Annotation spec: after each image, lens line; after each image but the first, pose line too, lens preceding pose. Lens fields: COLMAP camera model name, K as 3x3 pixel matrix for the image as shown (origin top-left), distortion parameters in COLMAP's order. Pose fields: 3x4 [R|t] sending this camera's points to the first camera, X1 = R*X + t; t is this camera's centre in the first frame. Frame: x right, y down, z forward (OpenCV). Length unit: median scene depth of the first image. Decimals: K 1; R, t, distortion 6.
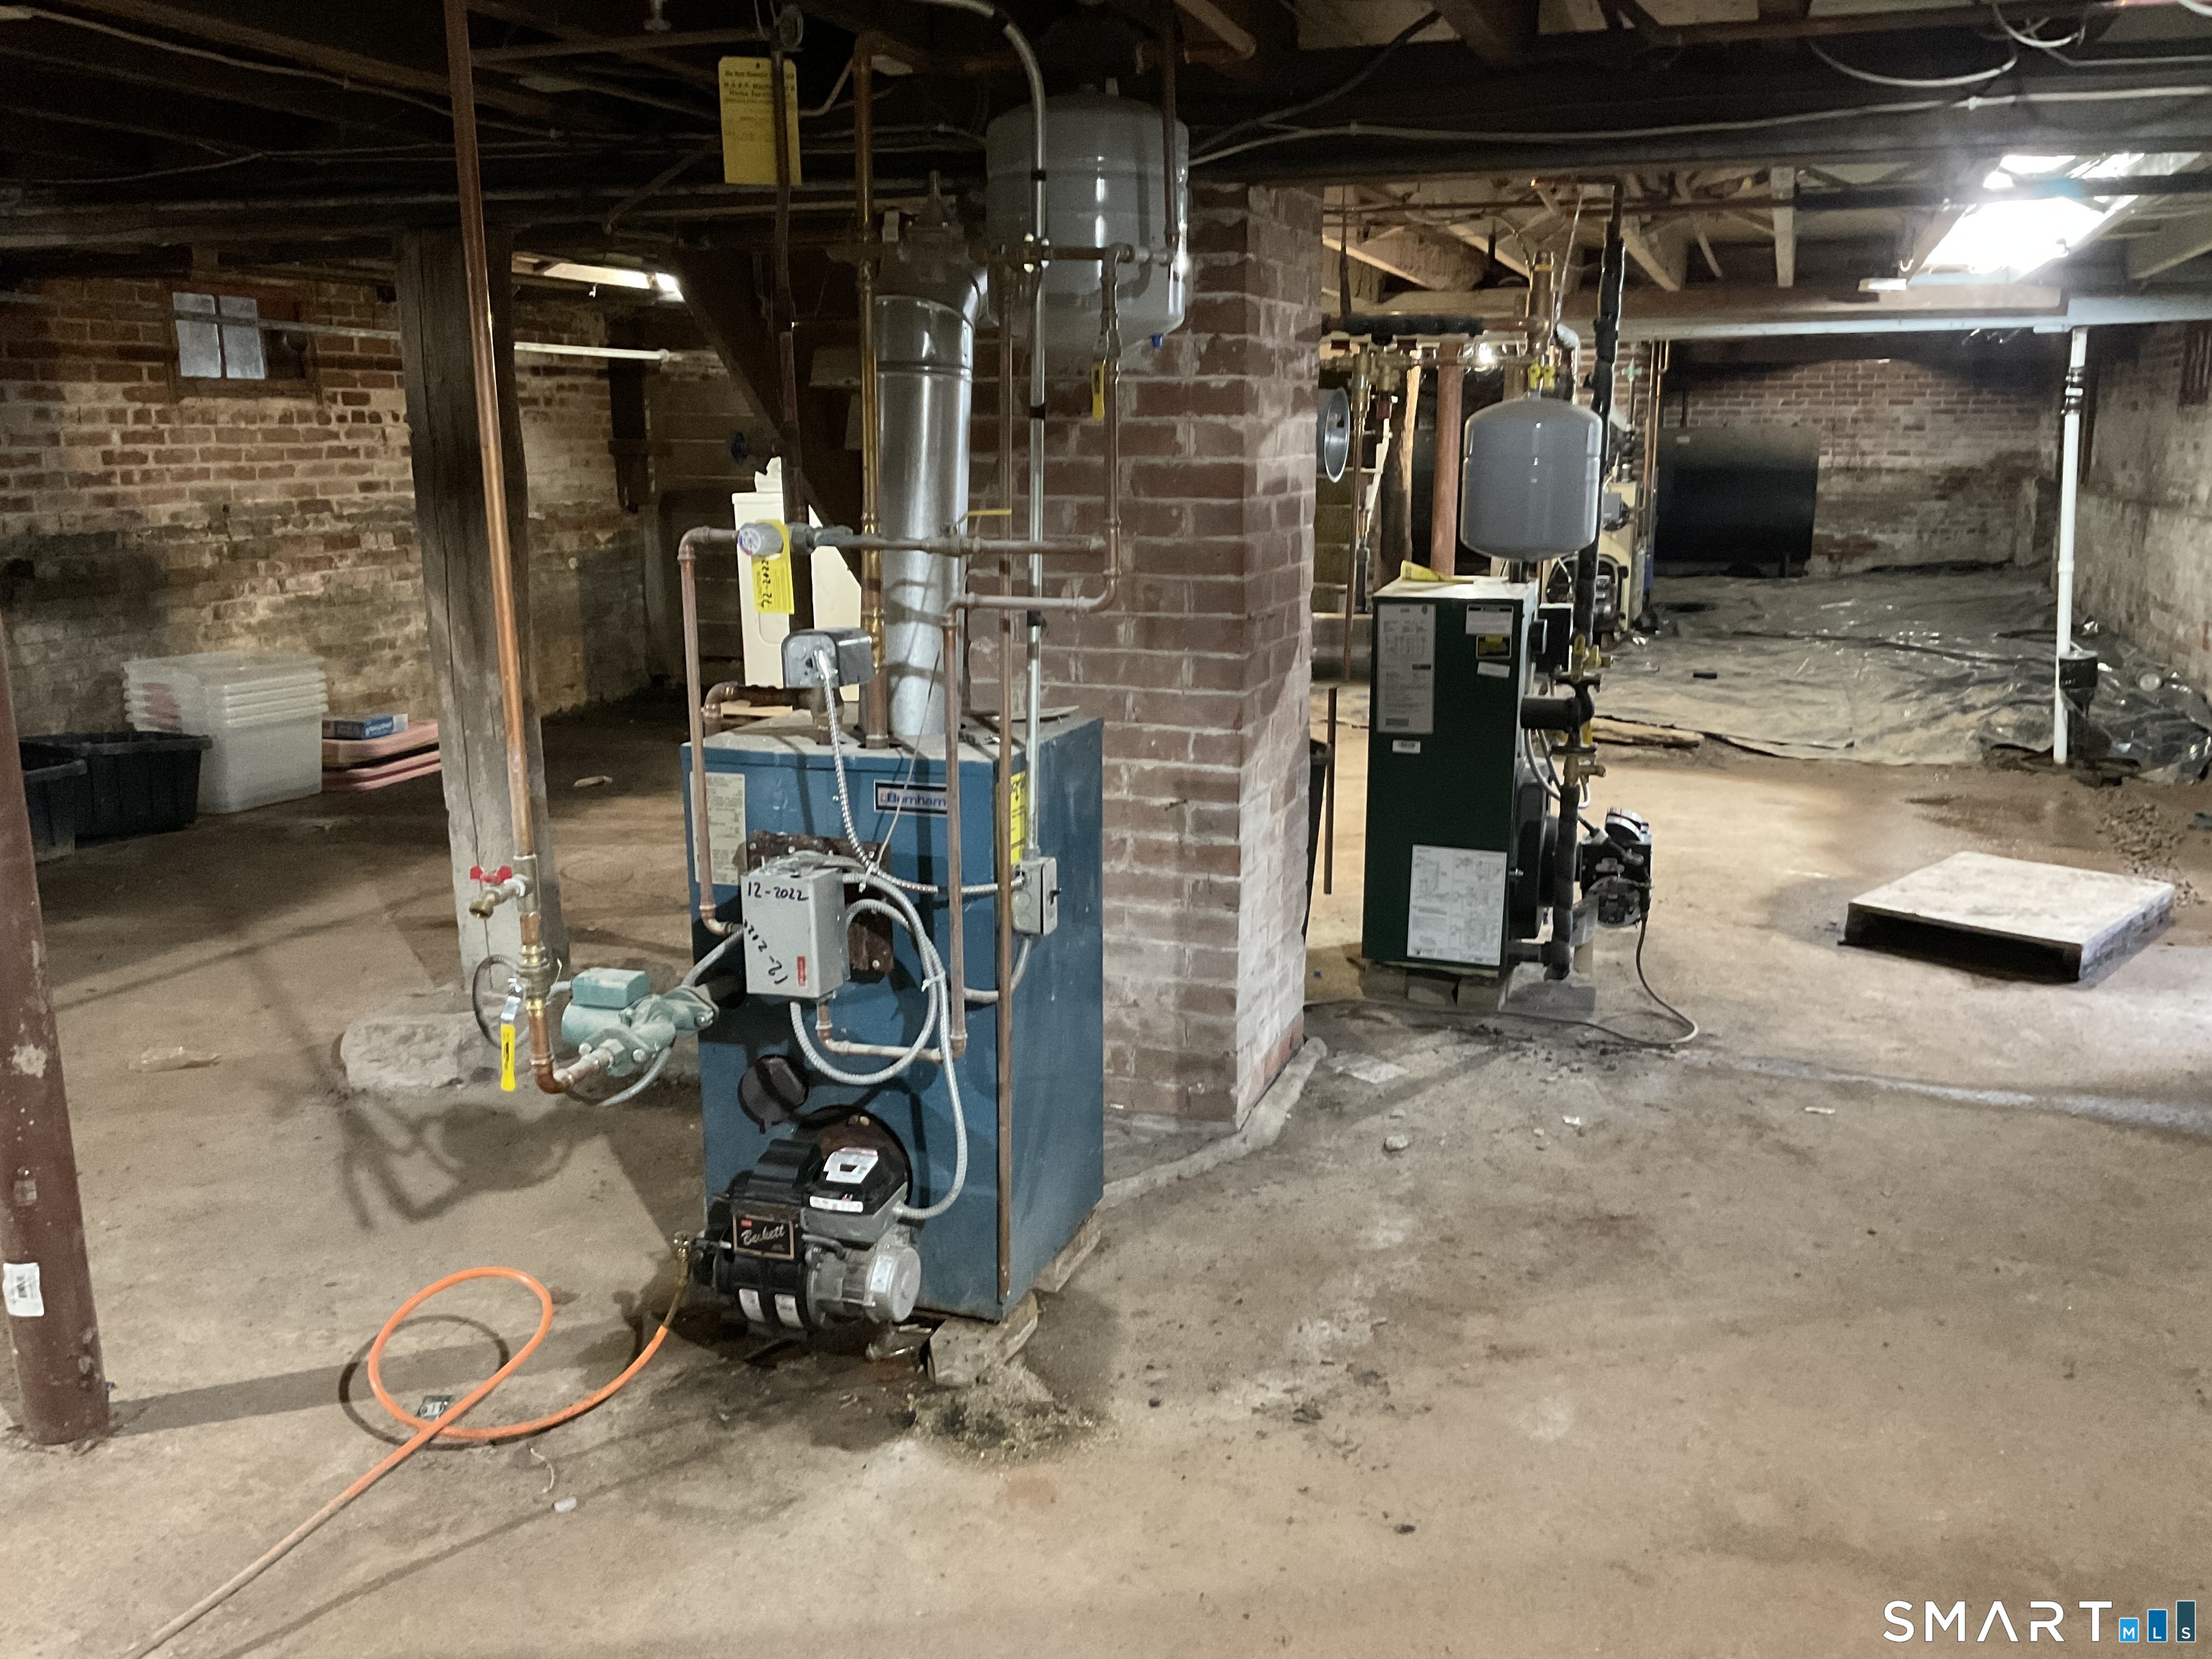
lens RADIAL K [[1872.7, 0, 1145.8], [0, 1872.7, 838.8], [0, 0, 1]] dist [0.133546, -0.211227]
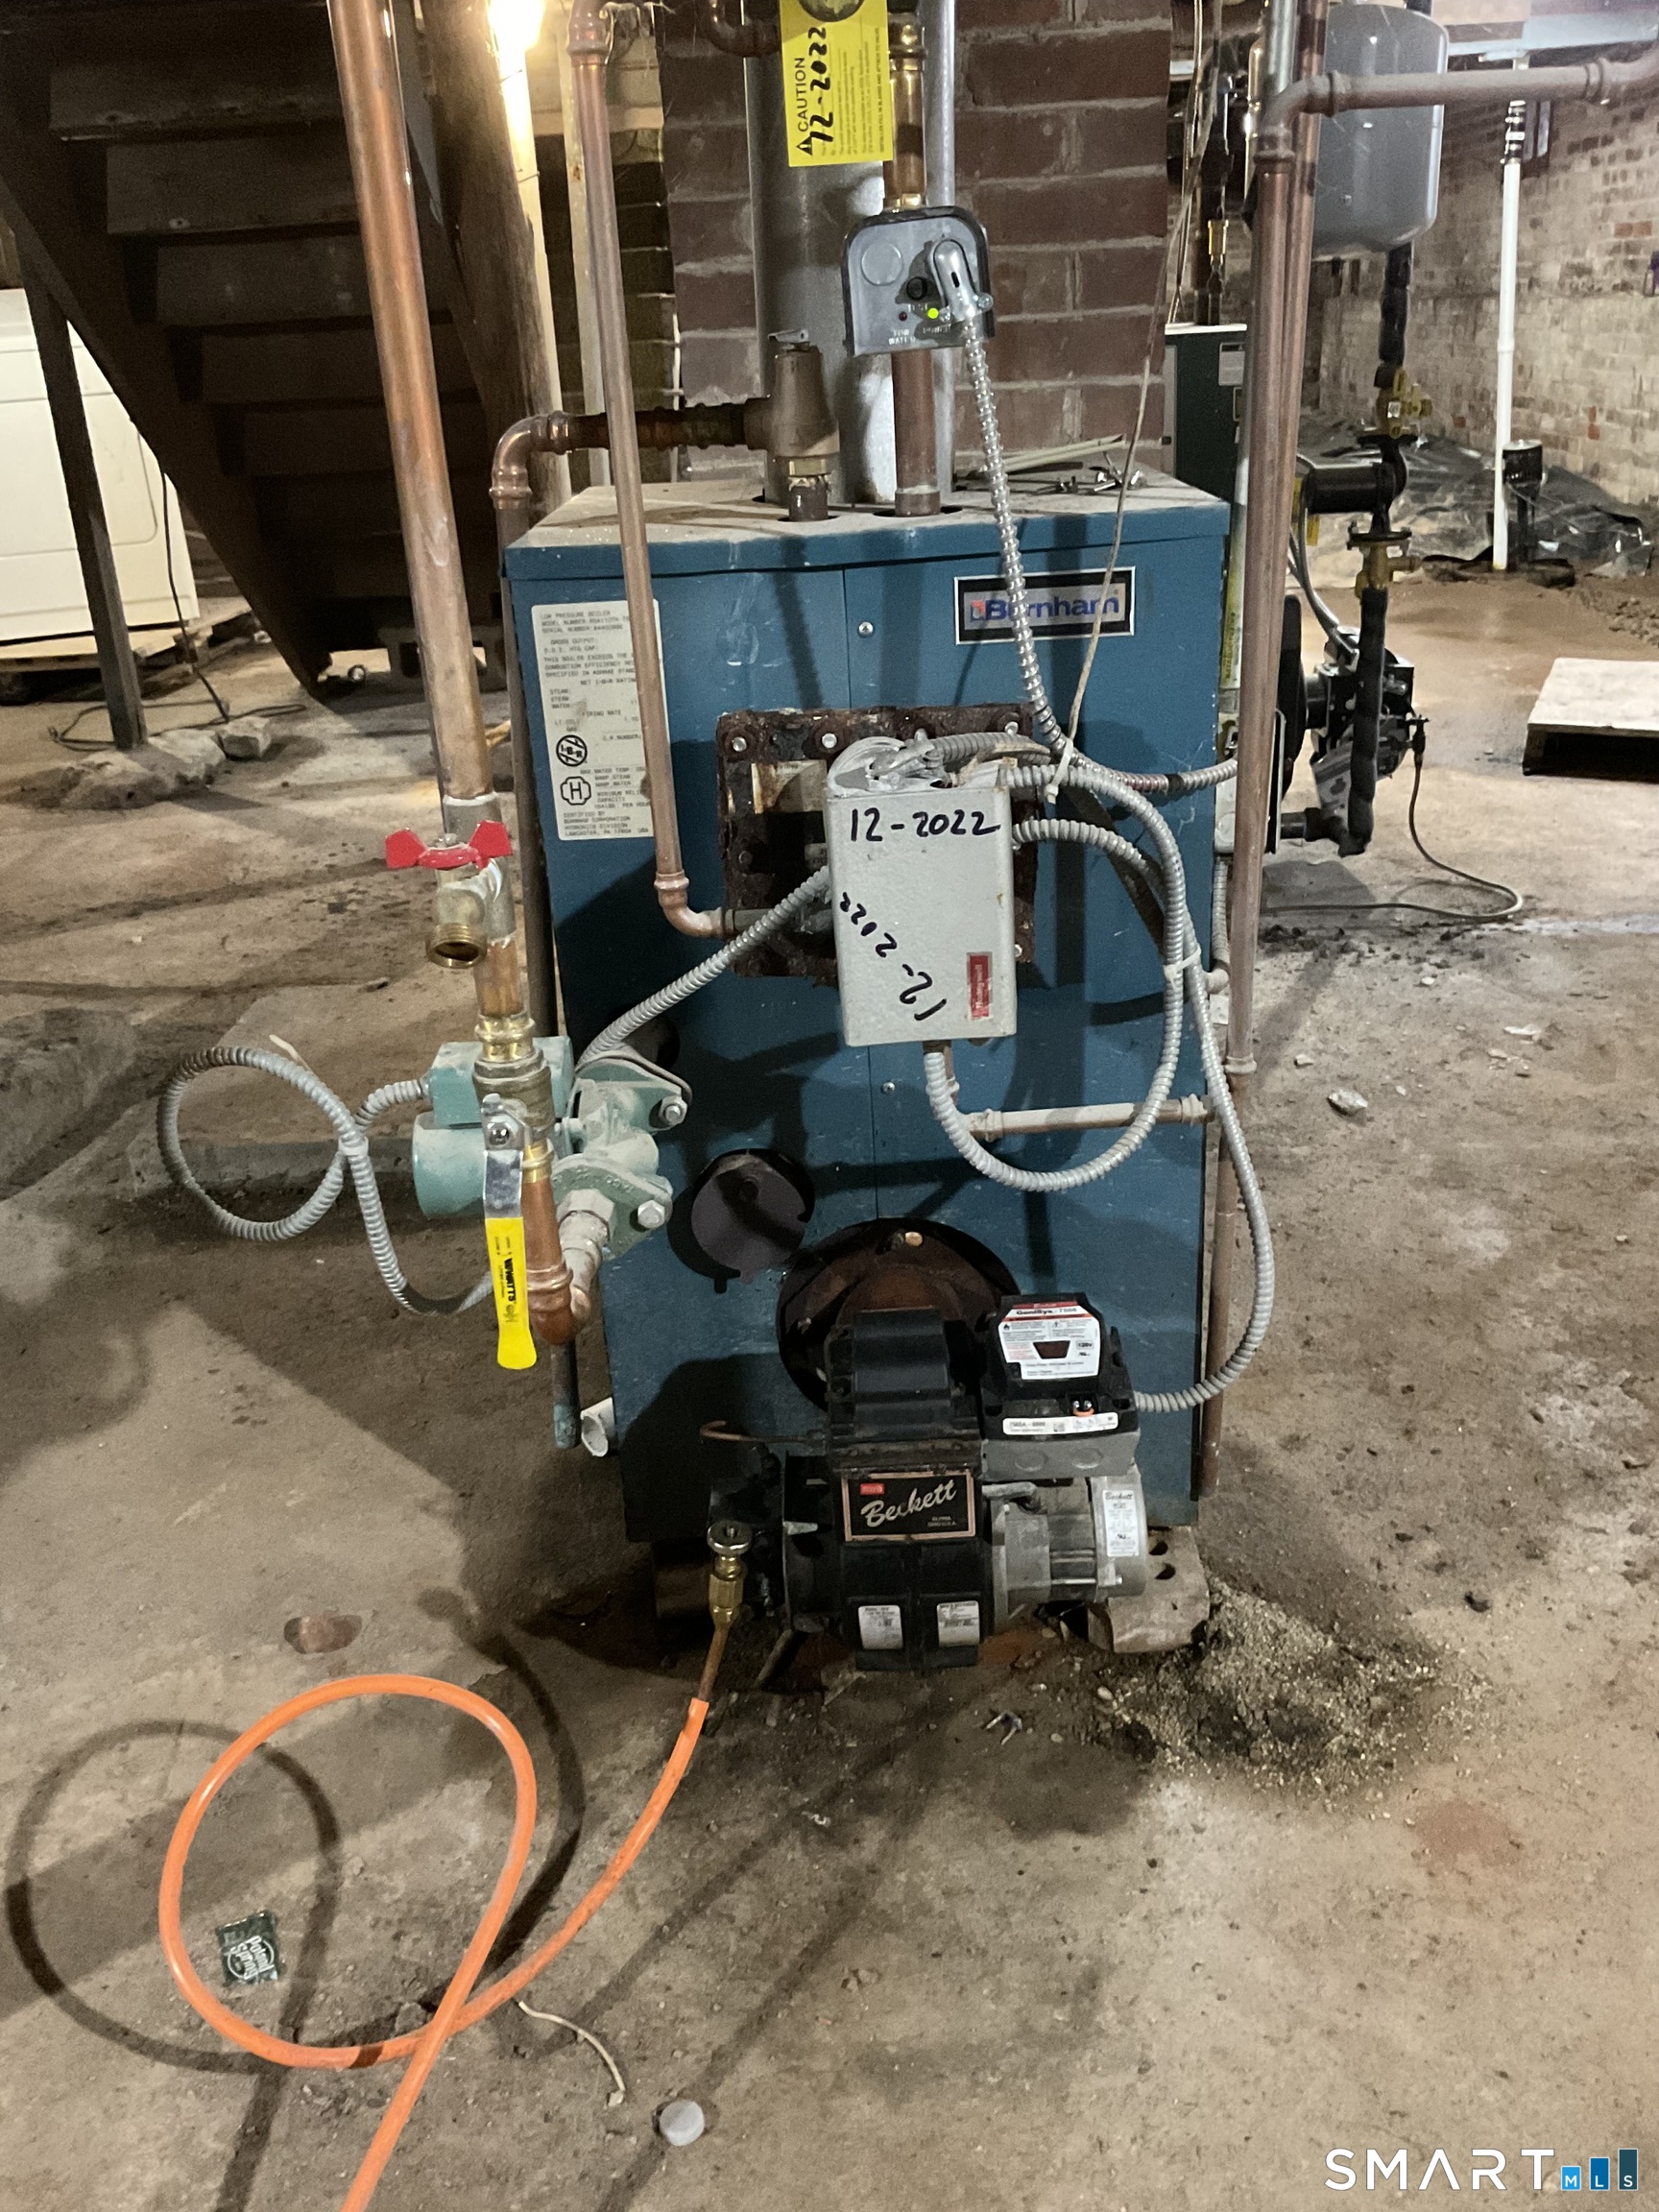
lens RADIAL K [[1816.3, 0, 829.5], [0, 1816.3, 1106.0], [0, 0, 1]] dist [0.111977, -0.213189]
pose [[0.946621, -0.167008, 0.275711, -0.332179], [0.114660, 0.973834, 0.196215, 0.005349], [-0.301266, -0.154128, 0.941001, 0.544894]]
